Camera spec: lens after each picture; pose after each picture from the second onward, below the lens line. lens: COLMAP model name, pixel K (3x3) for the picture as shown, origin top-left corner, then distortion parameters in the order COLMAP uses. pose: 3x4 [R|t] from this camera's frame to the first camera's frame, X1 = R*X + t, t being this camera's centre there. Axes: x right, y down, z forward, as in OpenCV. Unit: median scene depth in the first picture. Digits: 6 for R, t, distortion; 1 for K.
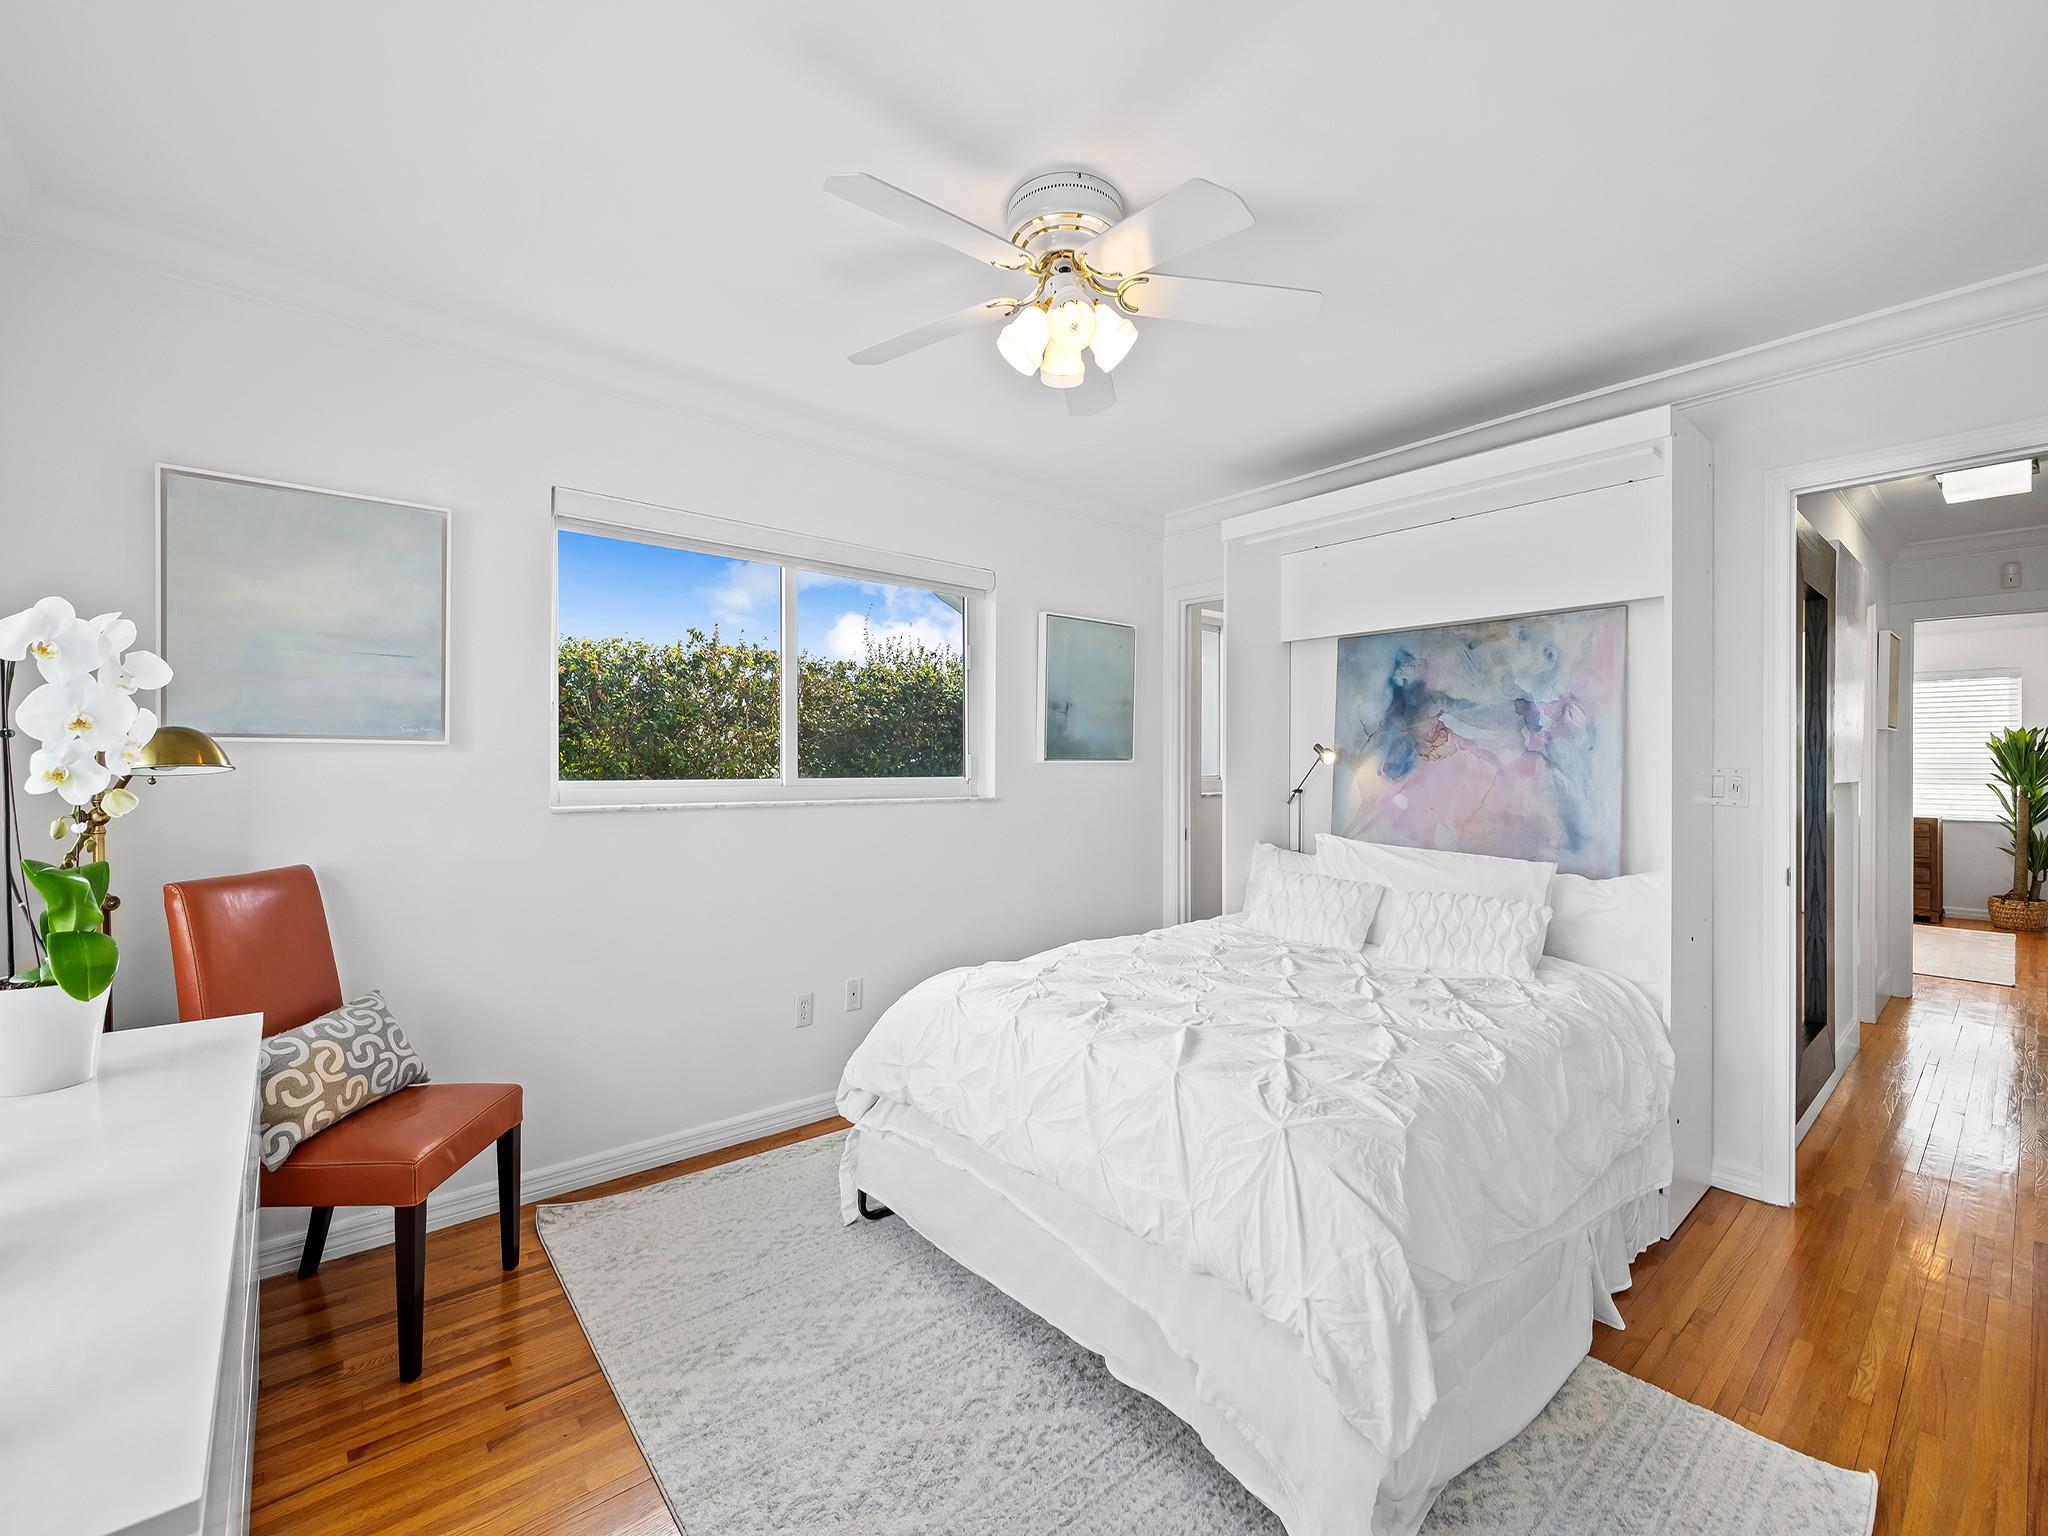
lens RADIAL K [[836.7, 0, 1035.0], [0, 836.7, 763.1], [0, 0, 1]] dist [0.001604, -0.004526]
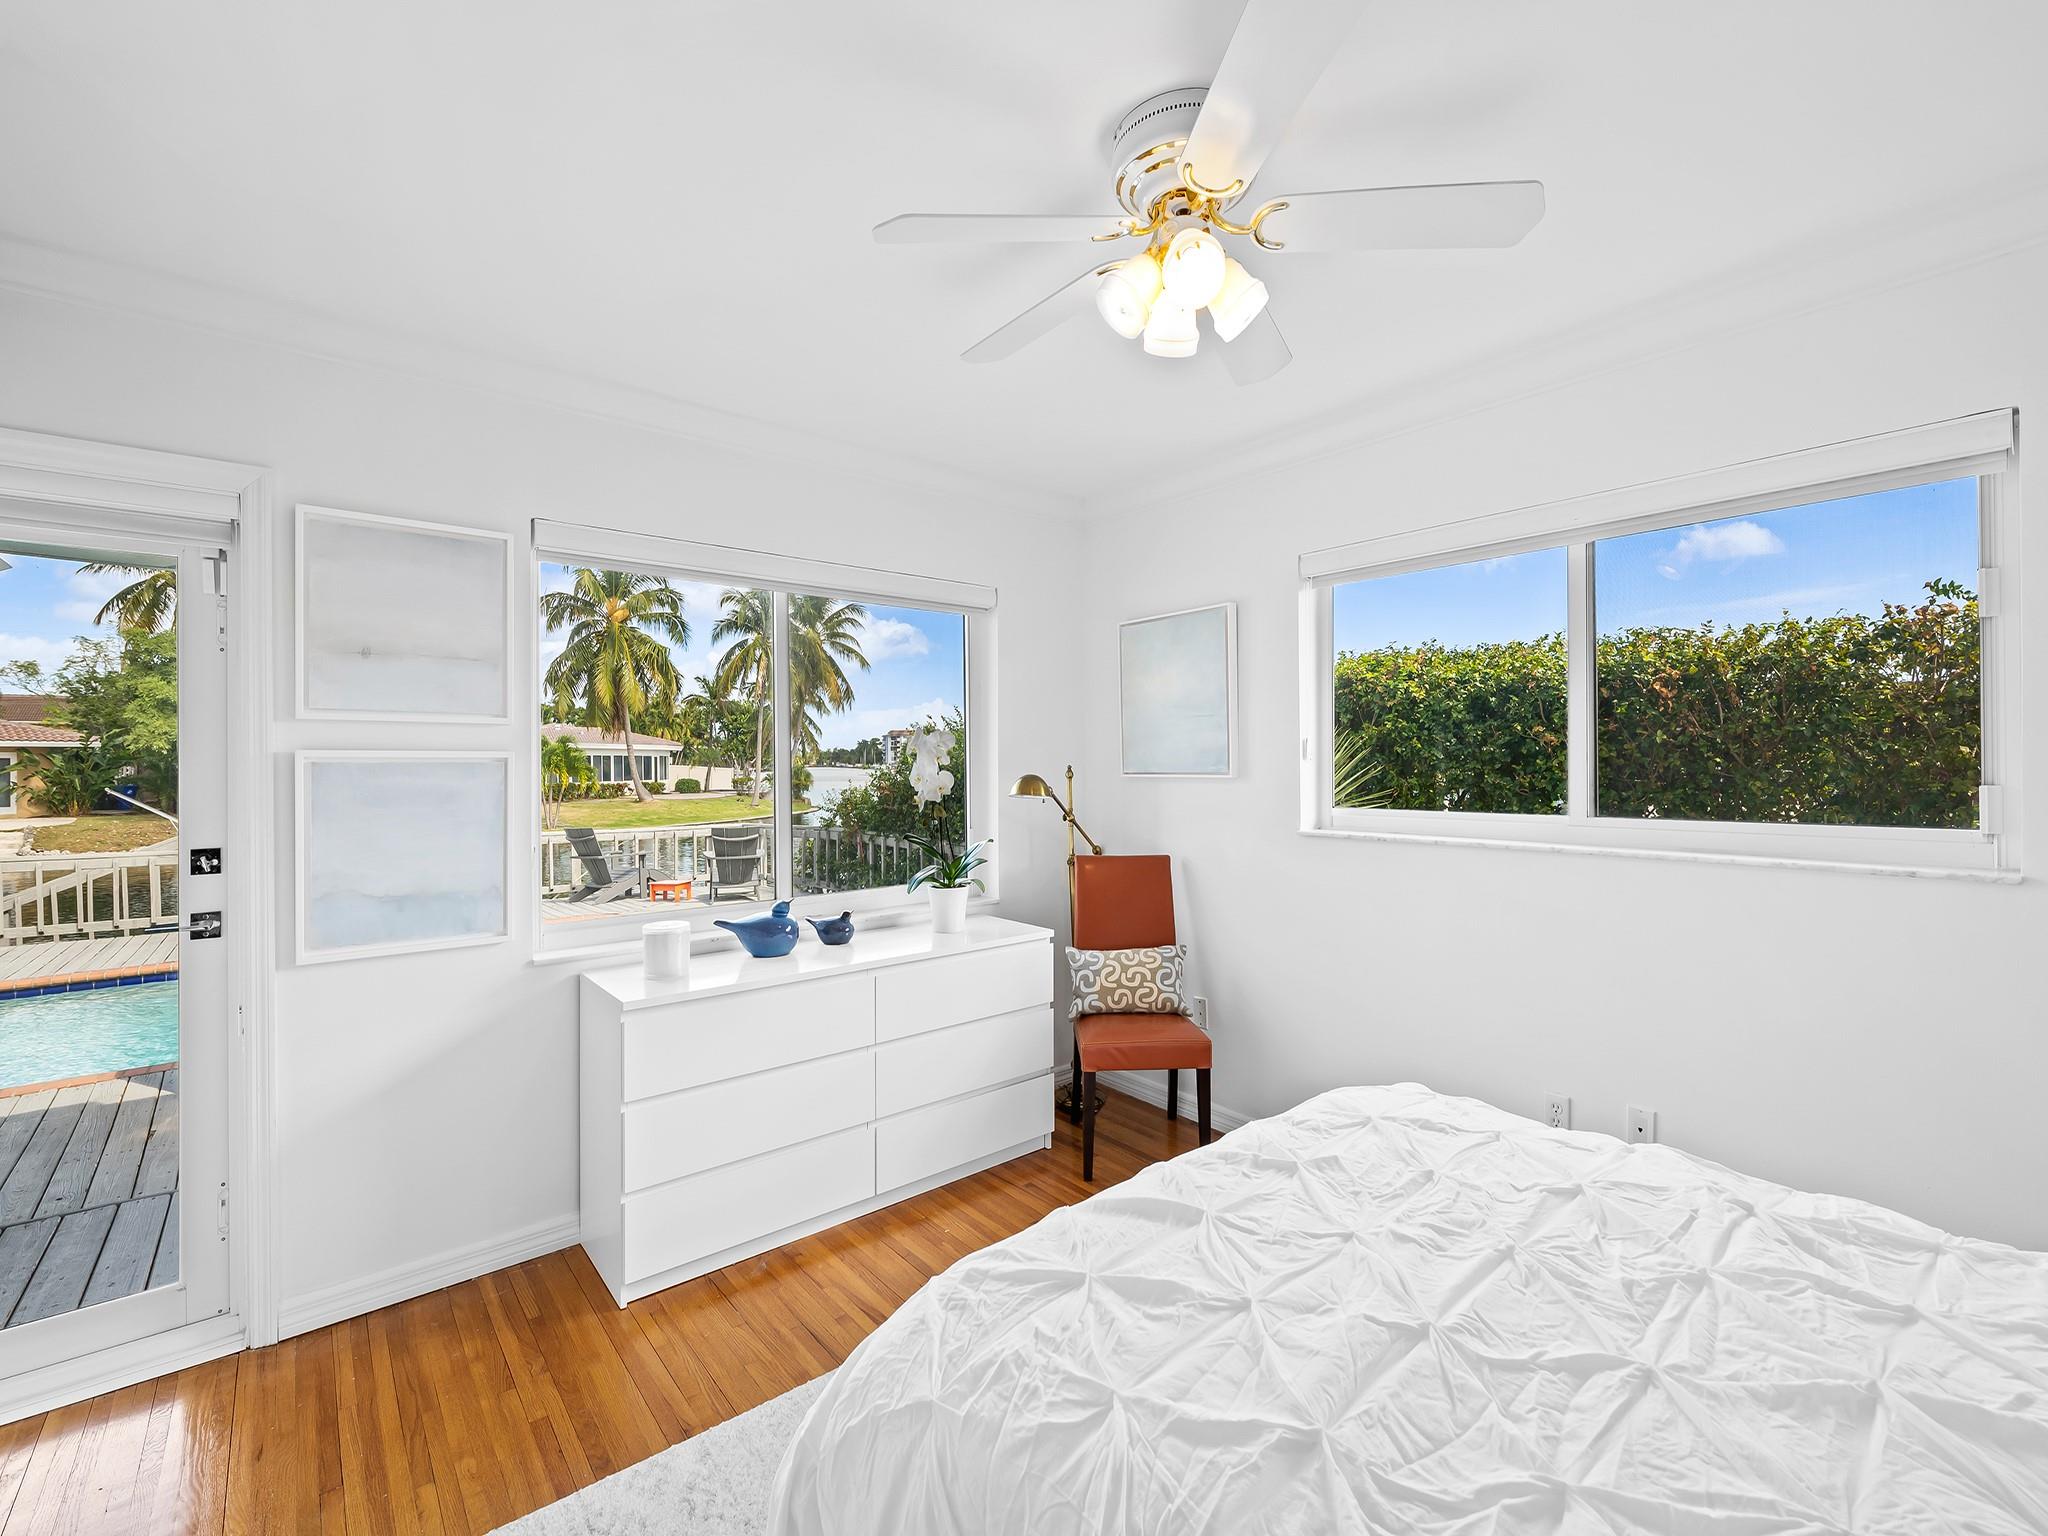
lens RADIAL K [[895.6, 0, 1026.5], [0, 895.6, 761.5], [0, 0, 1]] dist [0.000739, -0.001520]
pose [[-0.024265, -0.009478, -0.999661, 0.897647], [0.007269, 0.999927, -0.009657, -0.043681], [0.999679, -0.007501, -0.024195, 0.856358]]
